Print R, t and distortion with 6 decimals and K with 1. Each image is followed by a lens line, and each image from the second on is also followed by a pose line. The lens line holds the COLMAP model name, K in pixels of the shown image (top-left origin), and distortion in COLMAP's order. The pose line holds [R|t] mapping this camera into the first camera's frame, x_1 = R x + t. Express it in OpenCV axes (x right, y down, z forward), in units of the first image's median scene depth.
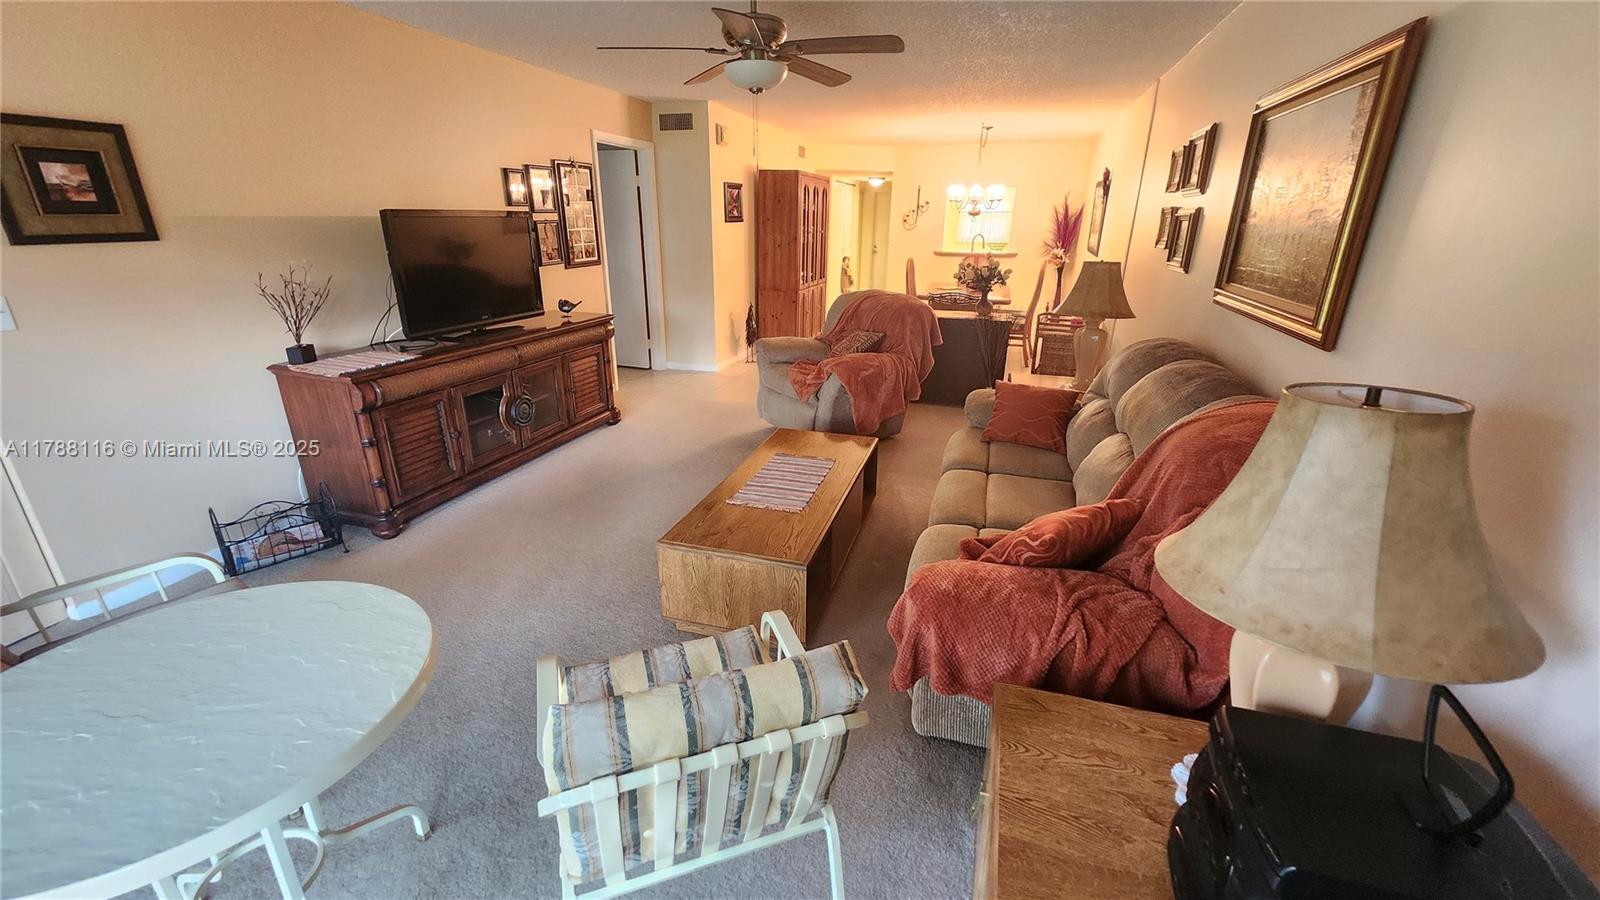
lens RADIAL K [[629.0, 0, 800.0], [0, 629.0, 443.9], [0, 0, 1]] dist [-0.000411, 0.000500]
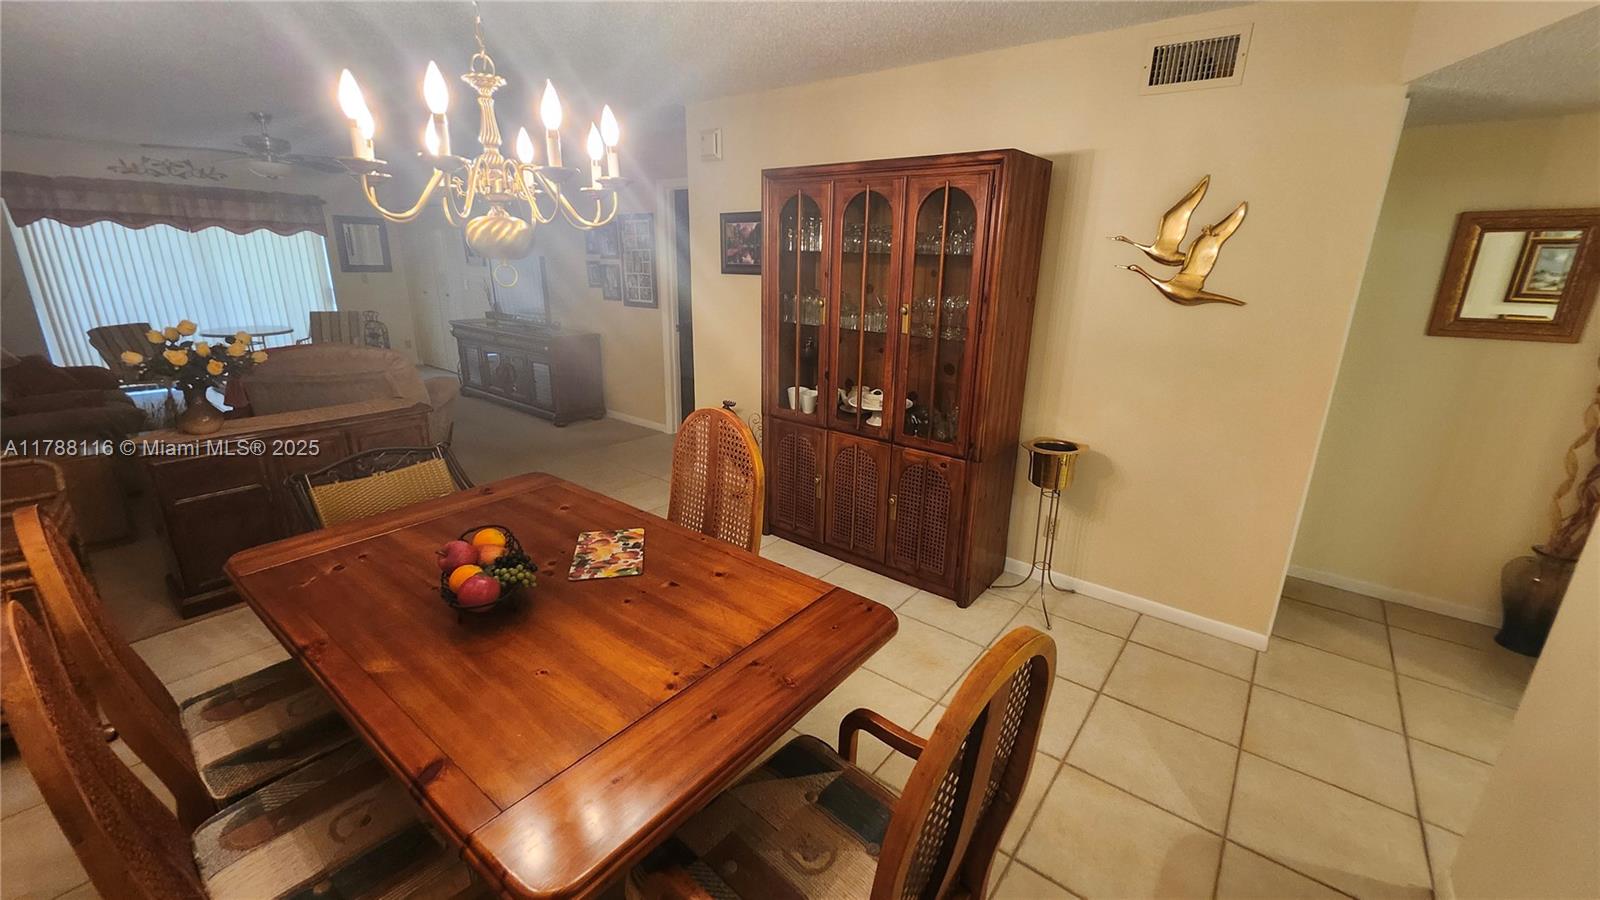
lens RADIAL K [[638.5, 0, 800.0], [0, 638.5, 450.0], [0, 0, 1]] dist [0.000495, 0.000182]
pose [[-0.357263, 0.250954, -0.899658, 0.373976], [-0.337337, 0.863539, 0.374838, -0.345533], [0.870957, 0.437404, -0.223855, 0.956900]]
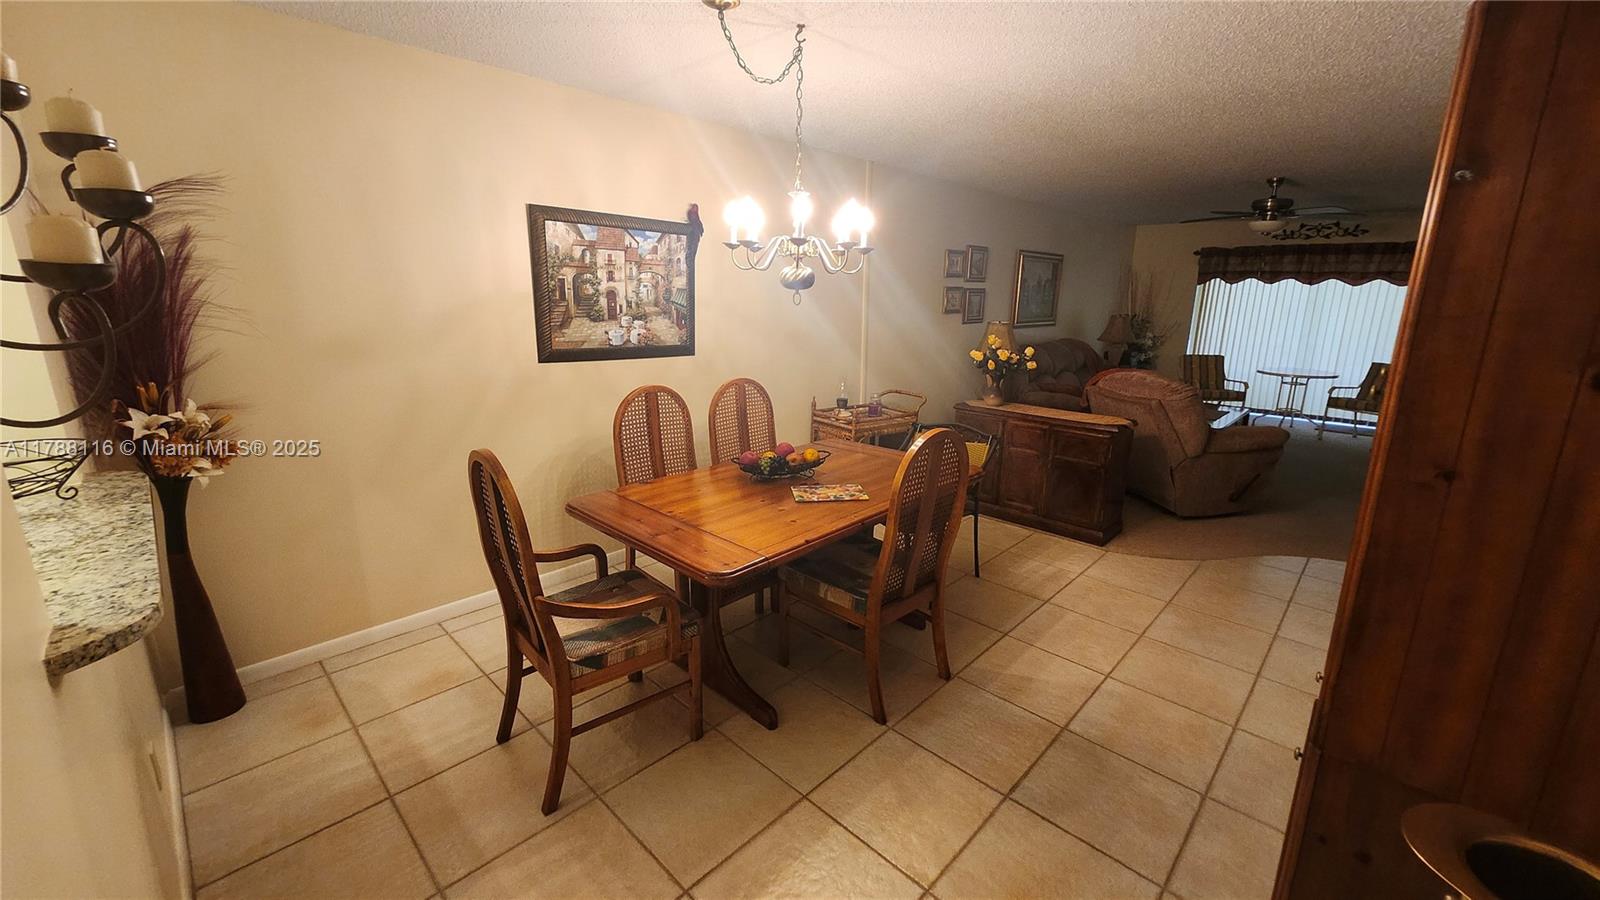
lens RADIAL K [[629.0, 0, 800.0], [0, 629.0, 443.9], [0, 0, 1]] dist [-0.000411, 0.000500]
pose [[-0.894385, -0.126889, 0.428923, 0.094403], [0.129672, 0.844187, 0.520128, -0.393354], [-0.428090, 0.520814, -0.738574, 1.086918]]
